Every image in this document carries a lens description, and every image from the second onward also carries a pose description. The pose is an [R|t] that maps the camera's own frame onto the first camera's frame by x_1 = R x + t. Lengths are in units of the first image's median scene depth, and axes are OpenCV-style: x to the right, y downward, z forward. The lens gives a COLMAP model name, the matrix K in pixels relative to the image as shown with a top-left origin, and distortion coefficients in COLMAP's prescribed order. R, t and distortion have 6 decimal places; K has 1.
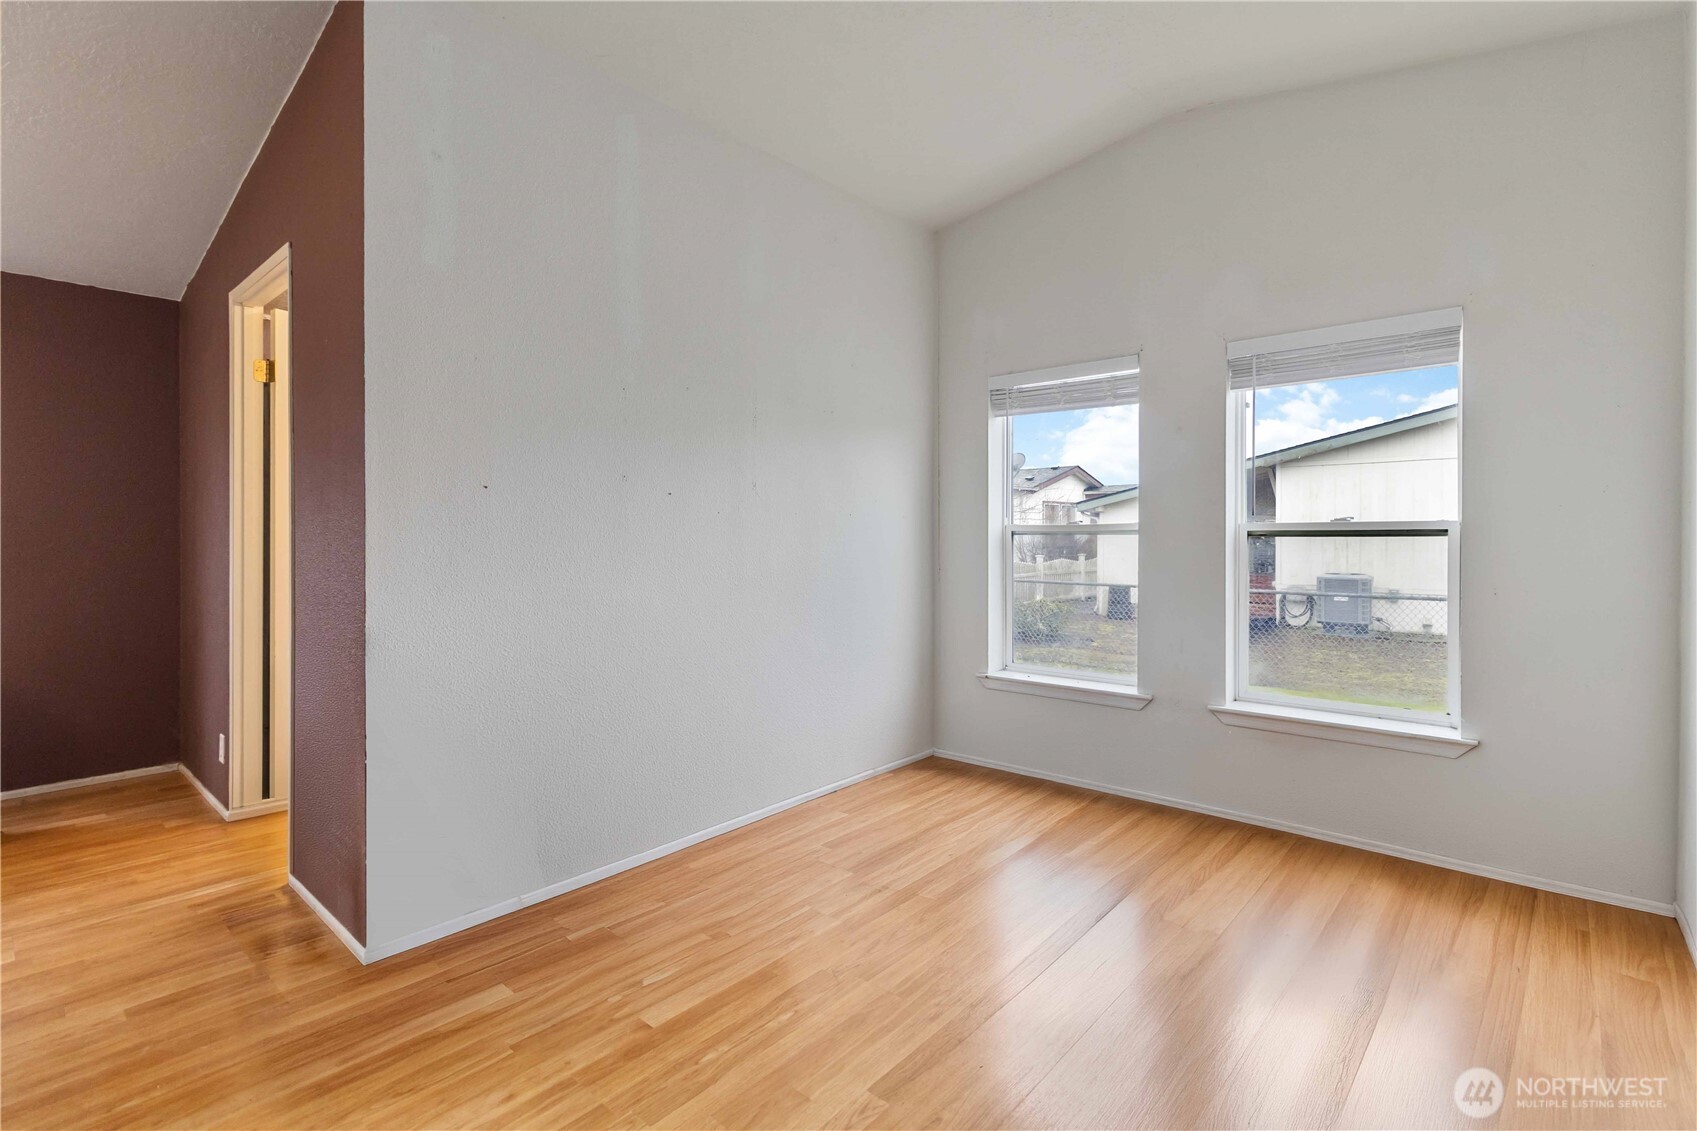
lens RADIAL K [[787.5, 0, 848.8], [0, 787.5, 554.3], [0, 0, 1]] dist [0.003315, 0.000819]
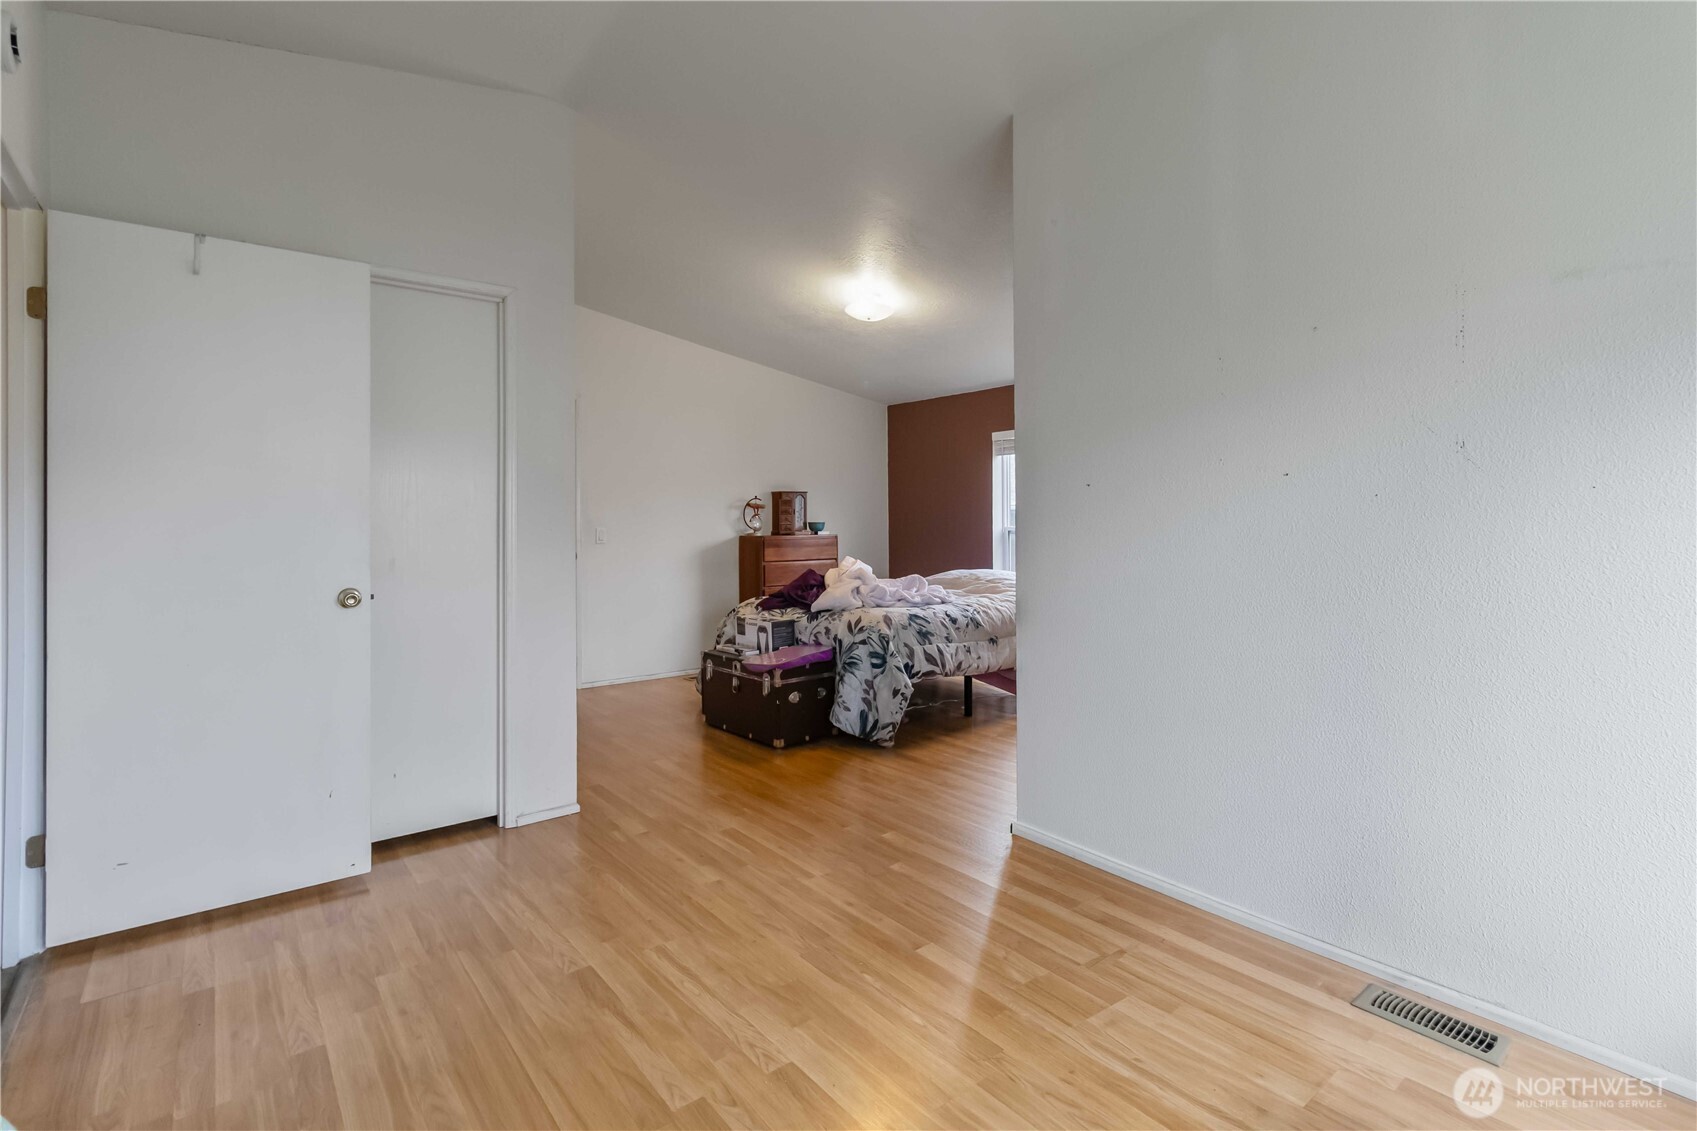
lens RADIAL K [[787.5, 0, 866.7], [0, 787.5, 523.1], [0, 0, 1]] dist [0.003315, 0.000819]
pose [[-0.161302, 0.002352, -0.986902, 1.008173], [-0.010114, 0.999941, 0.004036, -0.044626], [0.986853, 0.010633, -0.161269, 1.214927]]
